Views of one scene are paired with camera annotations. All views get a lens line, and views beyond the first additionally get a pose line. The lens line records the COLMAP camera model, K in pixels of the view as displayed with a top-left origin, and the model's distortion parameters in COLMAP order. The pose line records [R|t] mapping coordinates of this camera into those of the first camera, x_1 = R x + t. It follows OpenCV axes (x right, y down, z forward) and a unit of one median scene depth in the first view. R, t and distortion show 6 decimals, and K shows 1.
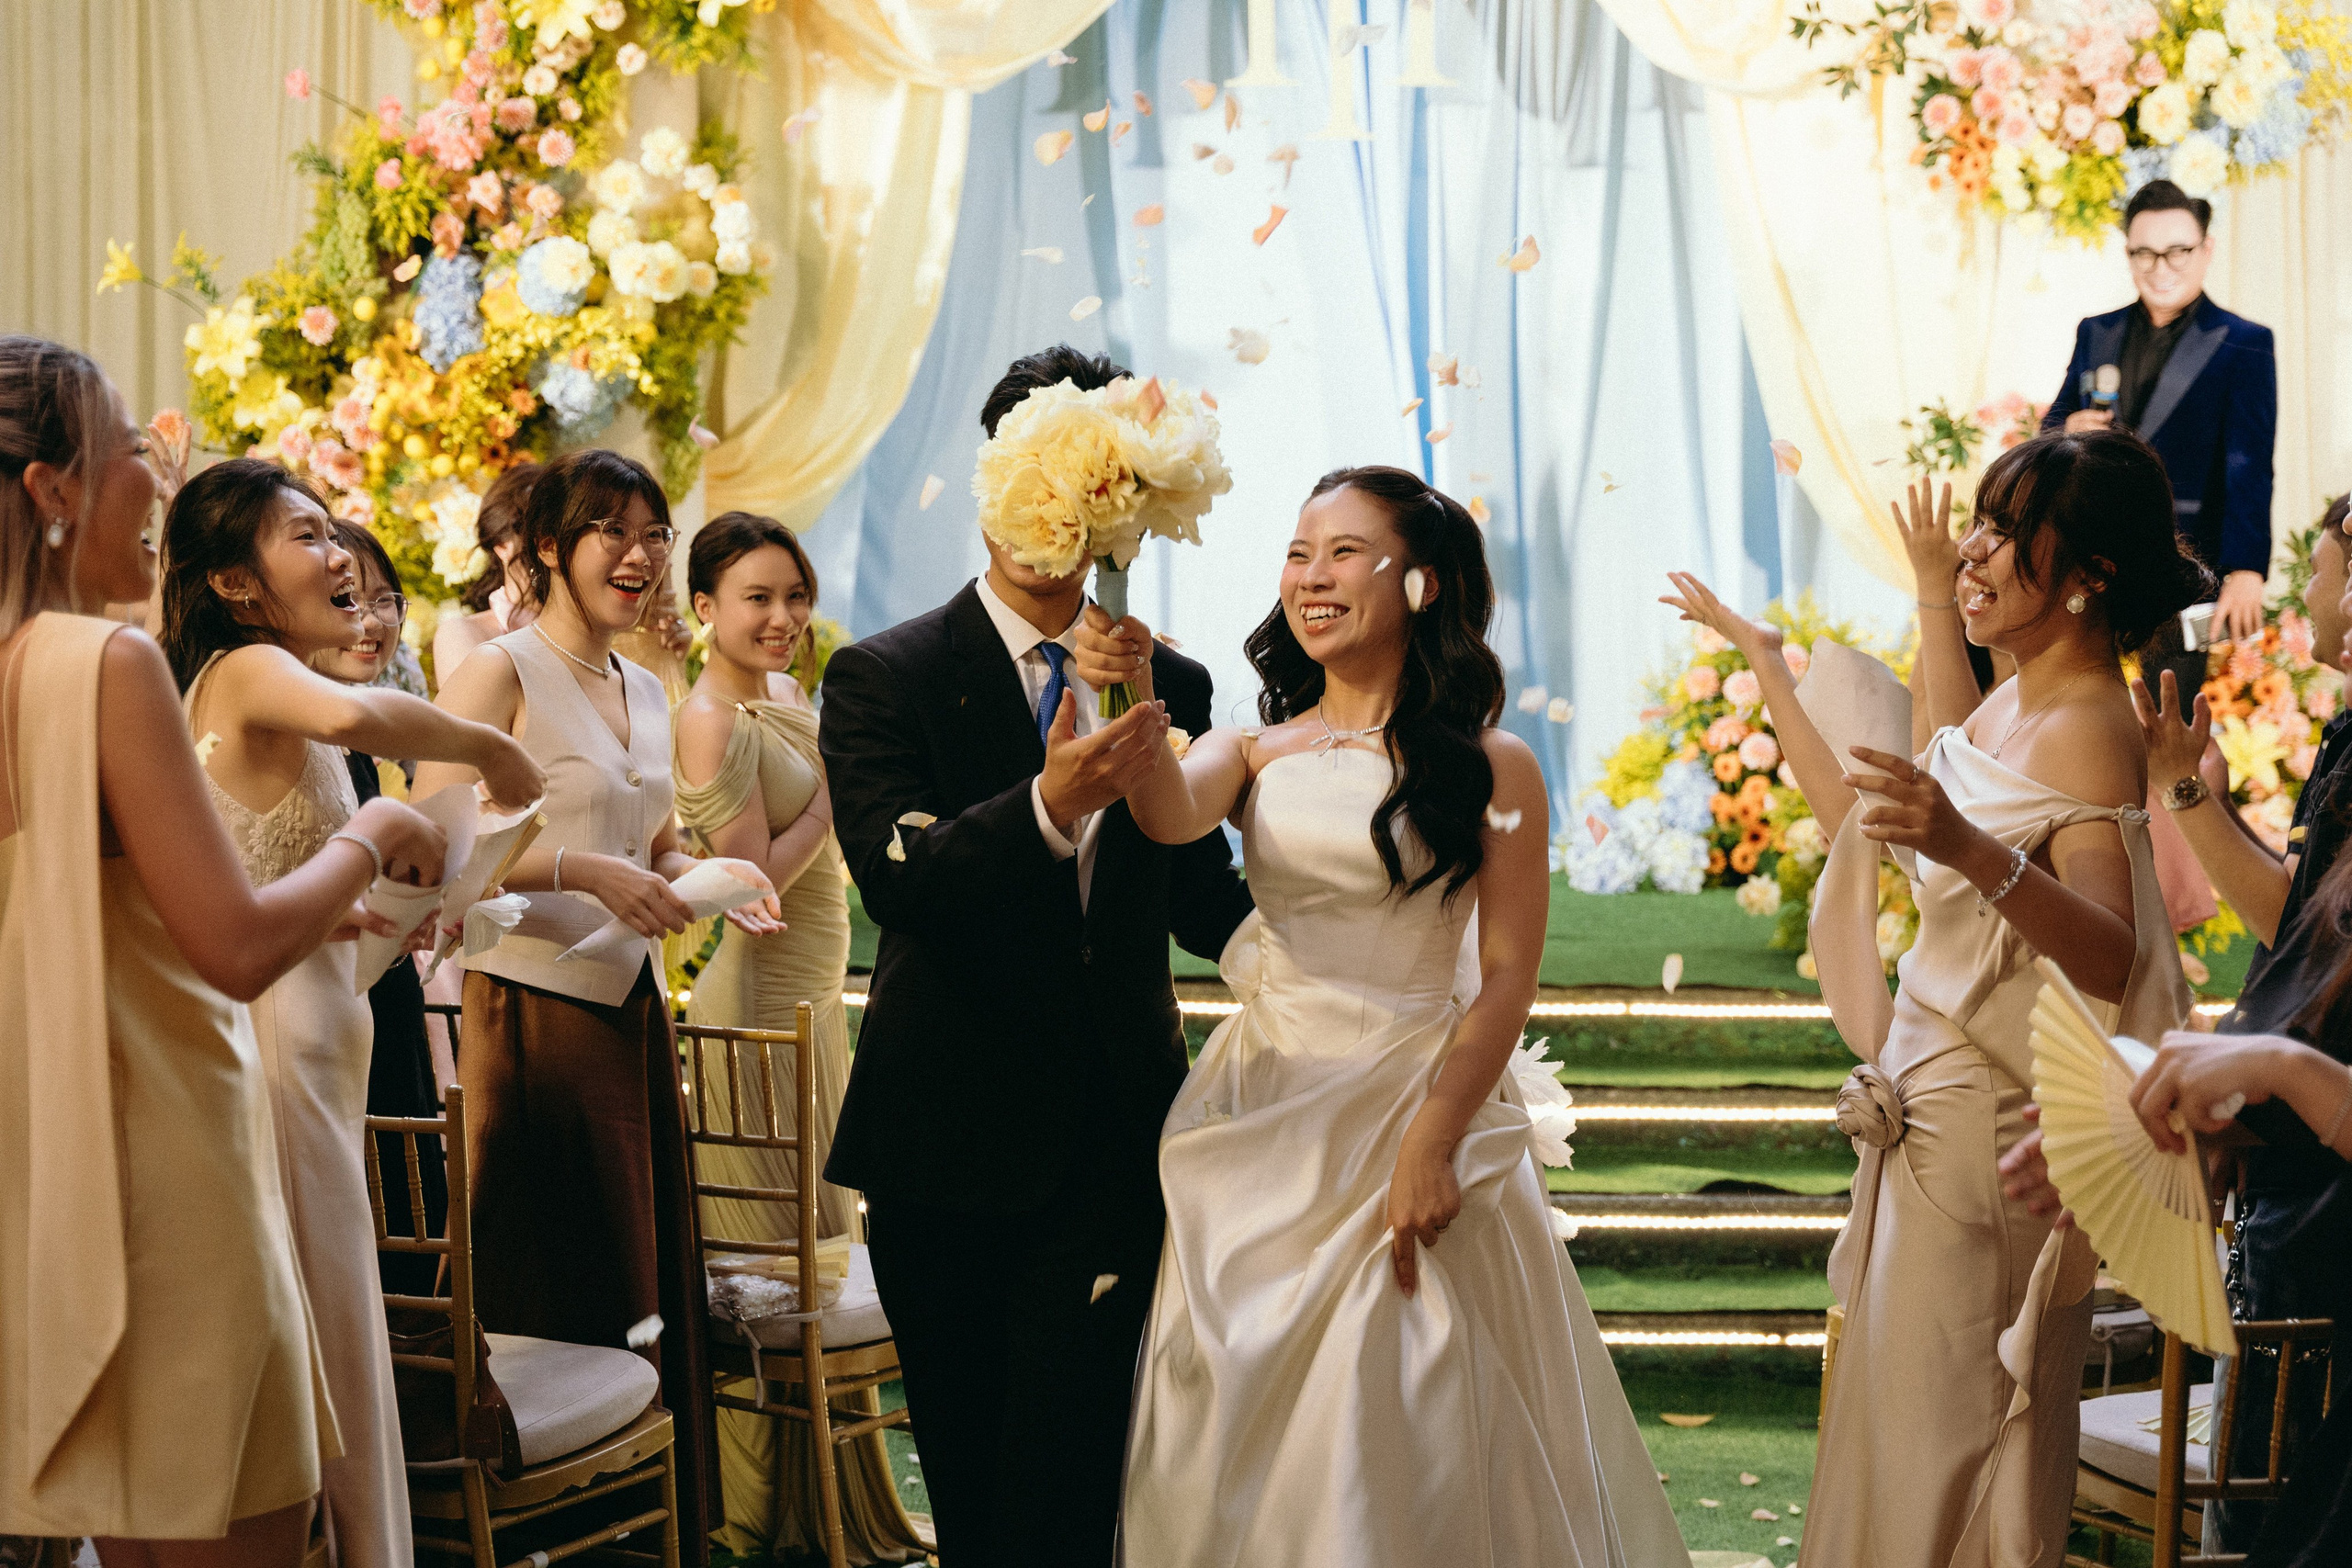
lens RADIAL K [[3929.8, 0, 1176.0], [0, 3929.8, 784.0], [0, 0, 1]] dist [0.039107, -0.109085]
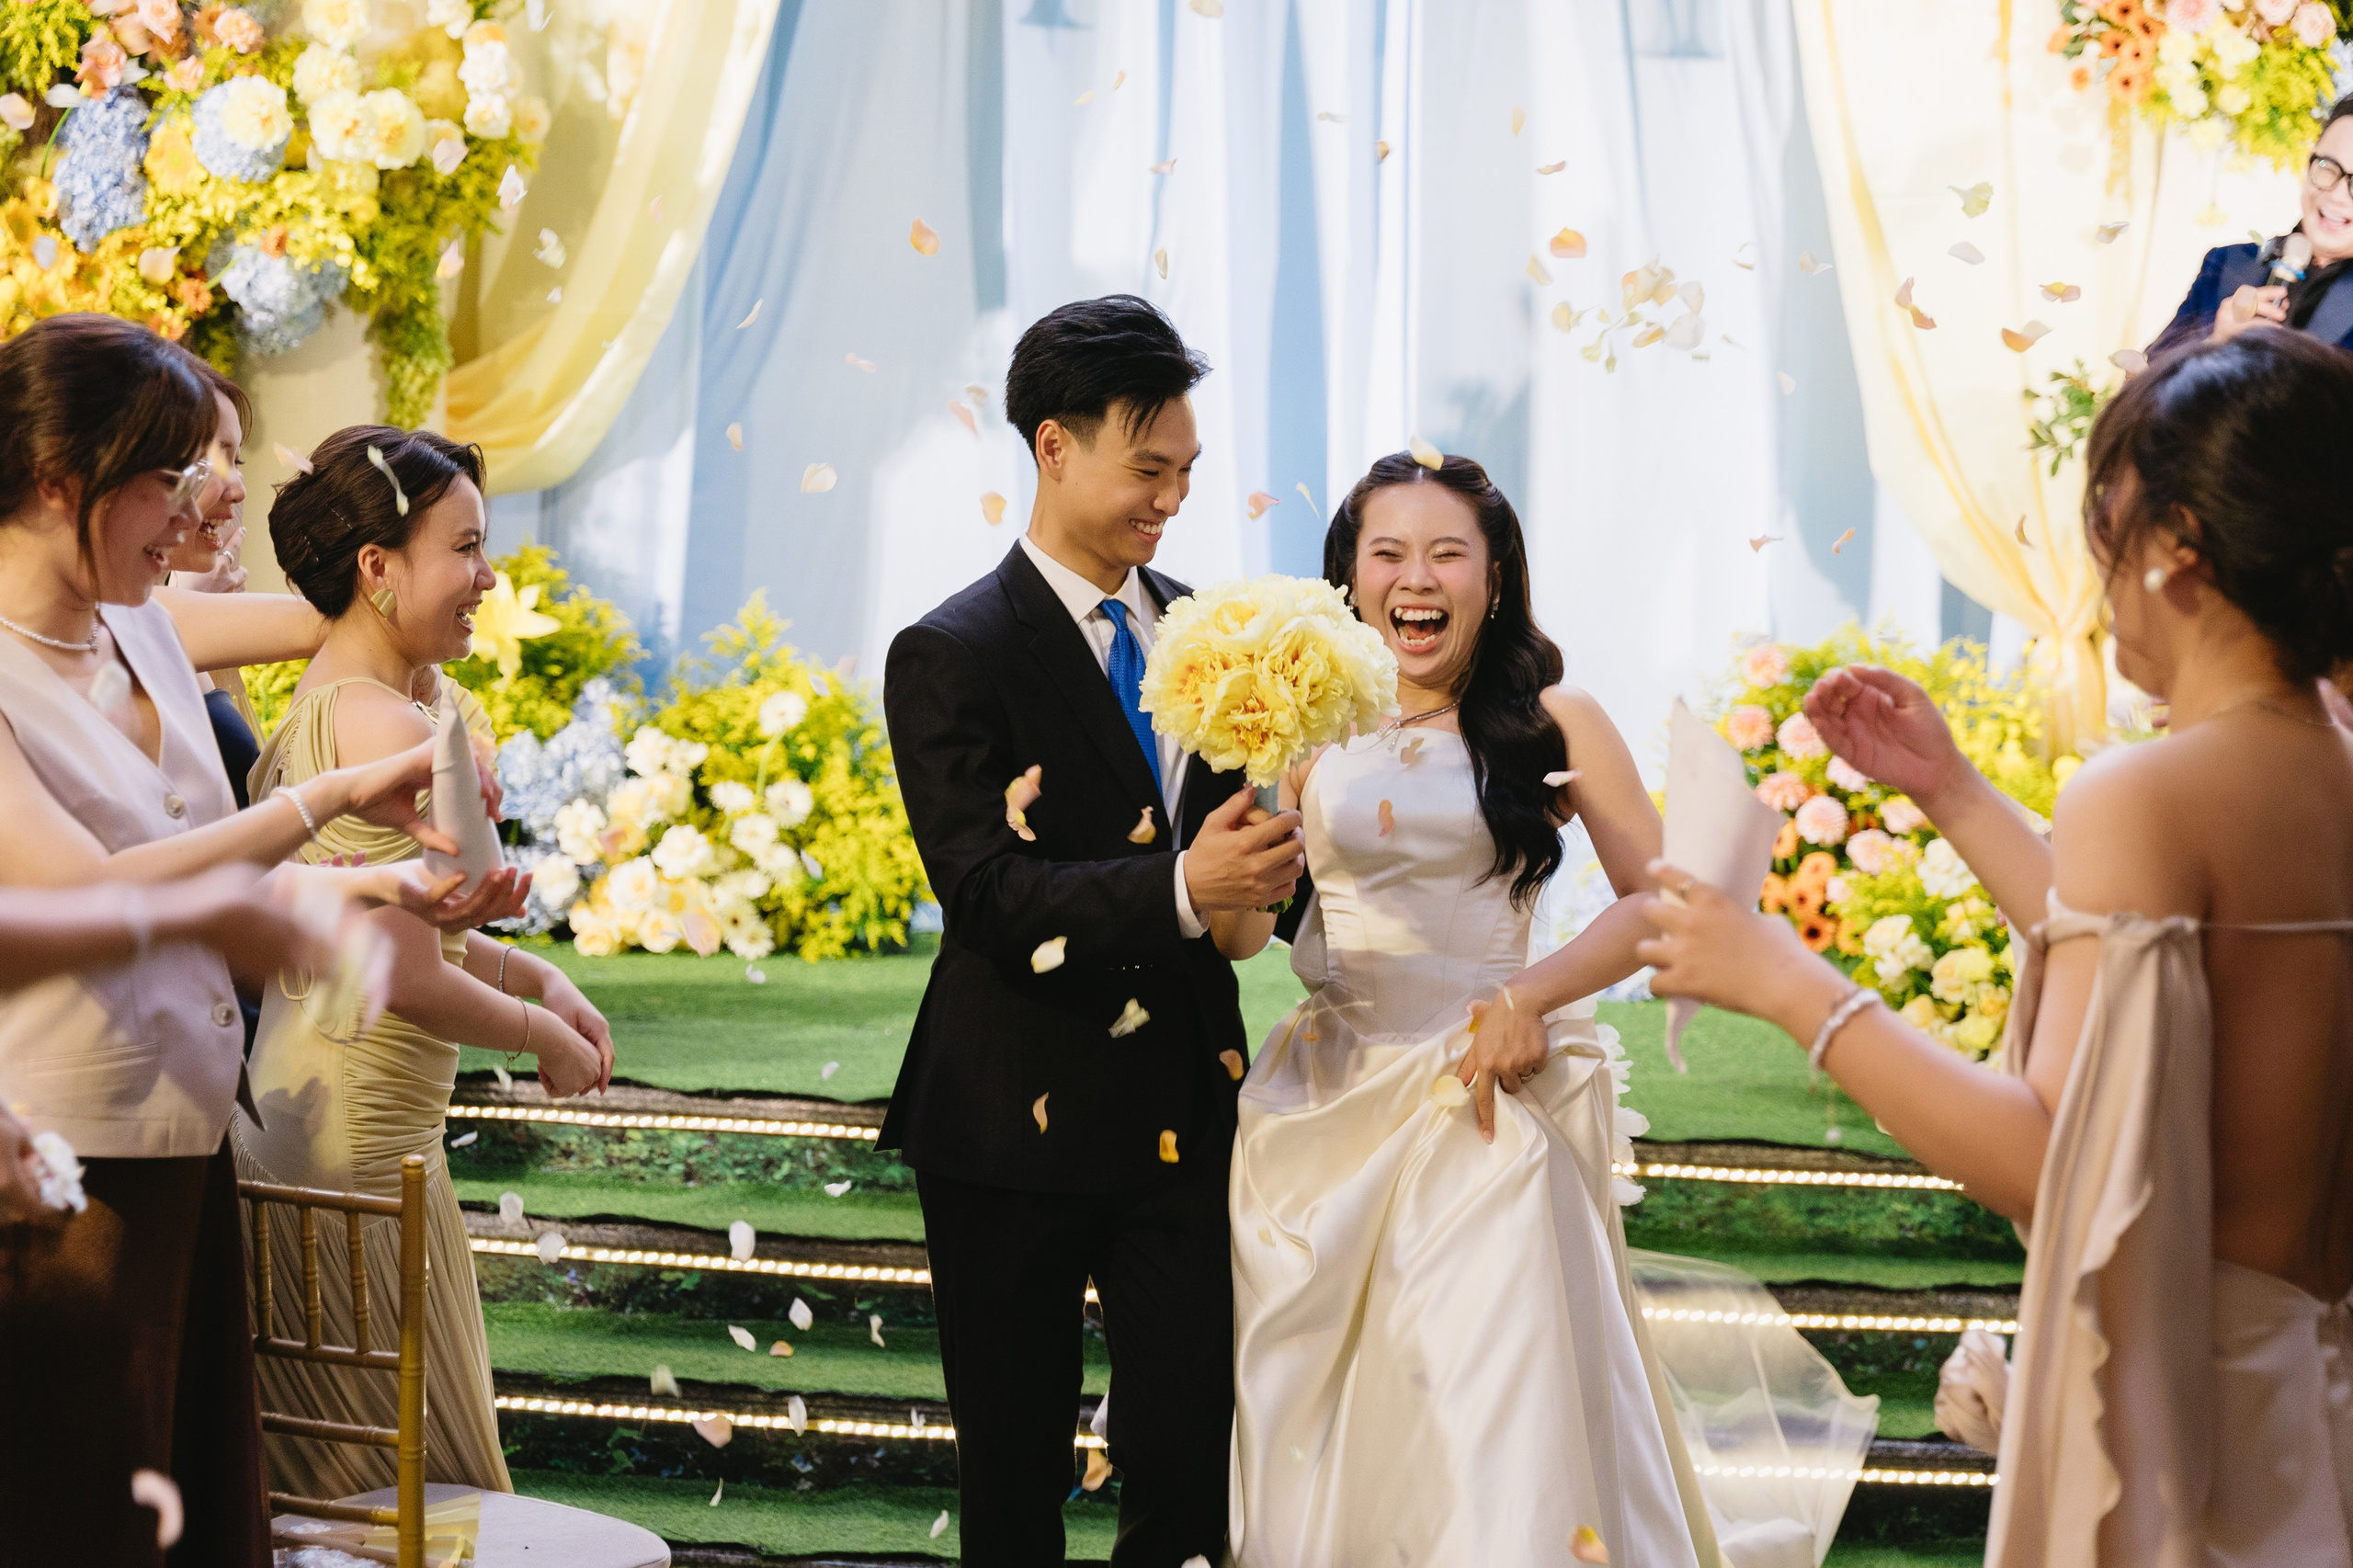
lens RADIAL K [[4625.9, 0, 1176.5], [0, 4625.9, 784.0], [0, 0, 1]] dist [0.076266, -0.255130]
pose [[0.999239, 0.036049, 0.014906, 0.010851], [-0.035890, 0.999297, -0.010810, -0.001144], [-0.015285, 0.010267, 0.999830, 0.113994]]
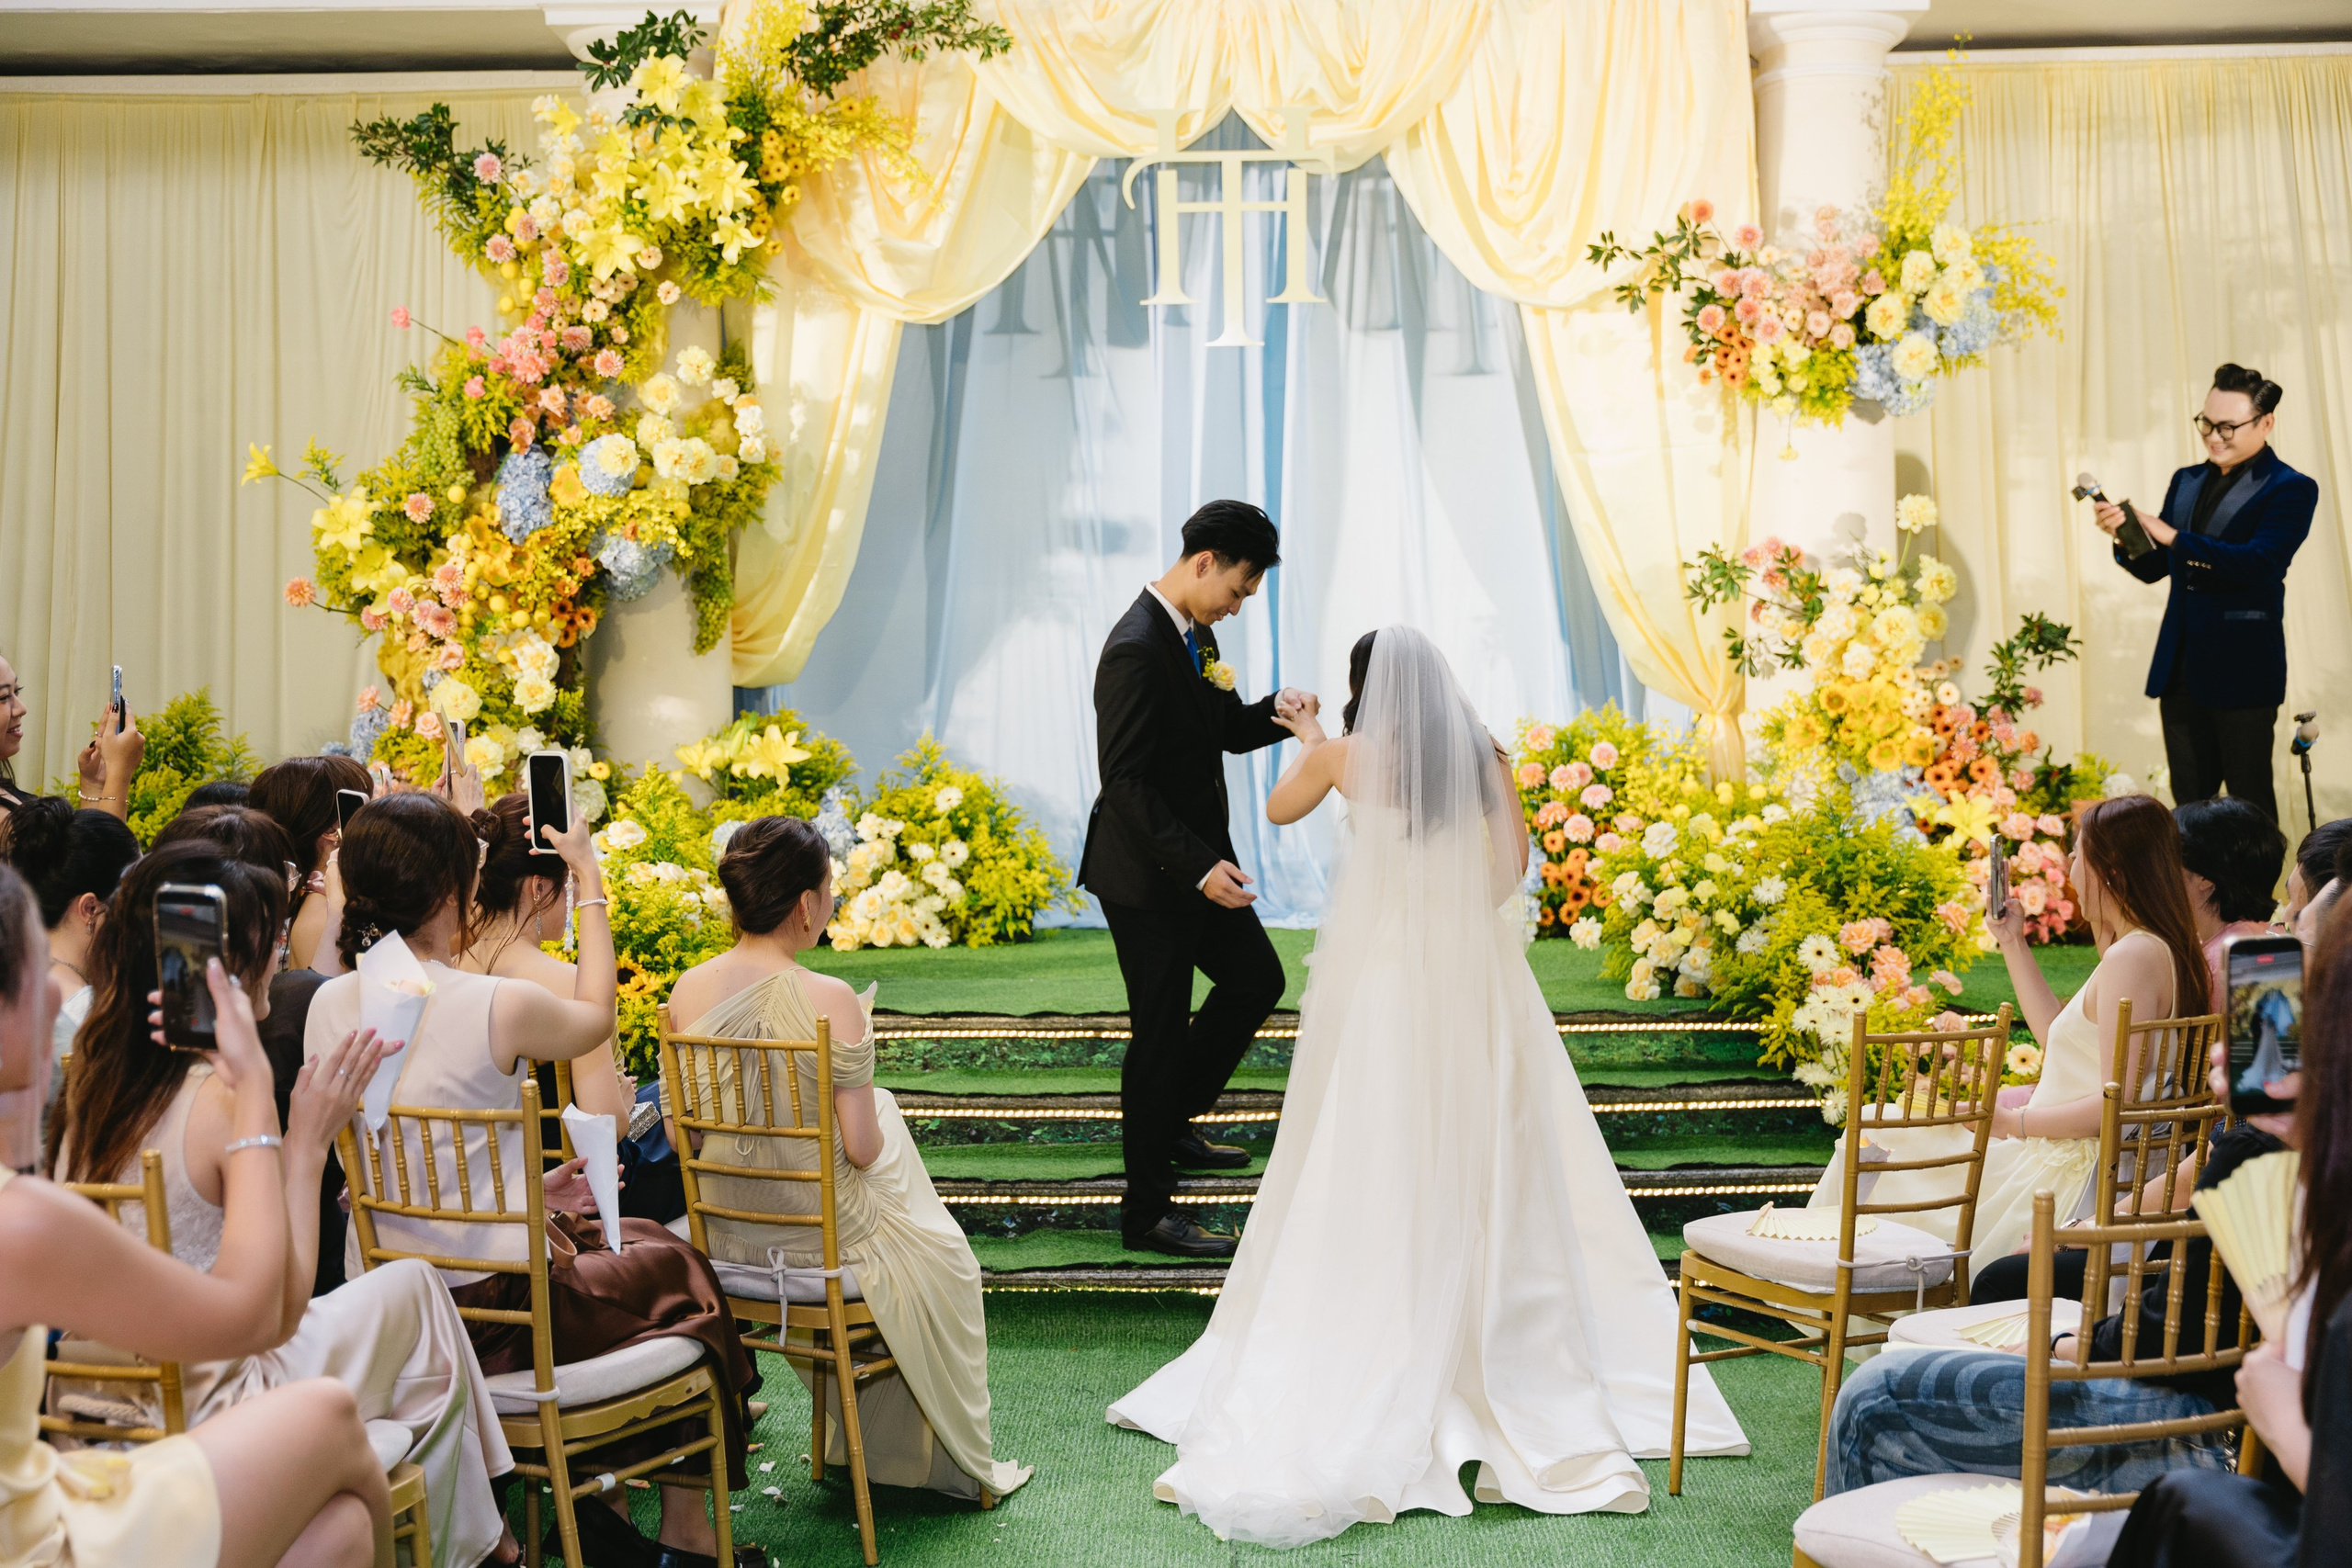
lens RADIAL K [[3017.6, 0, 1176.0], [0, 3017.6, 784.0], [0, 0, 1]] dist [0.006771, -0.008257]
pose [[0.999438, -0.019825, 0.027024, -0.006003], [0.020891, 0.998991, -0.039758, 0.013494], [-0.026208, 0.040300, 0.998844, 0.043244]]
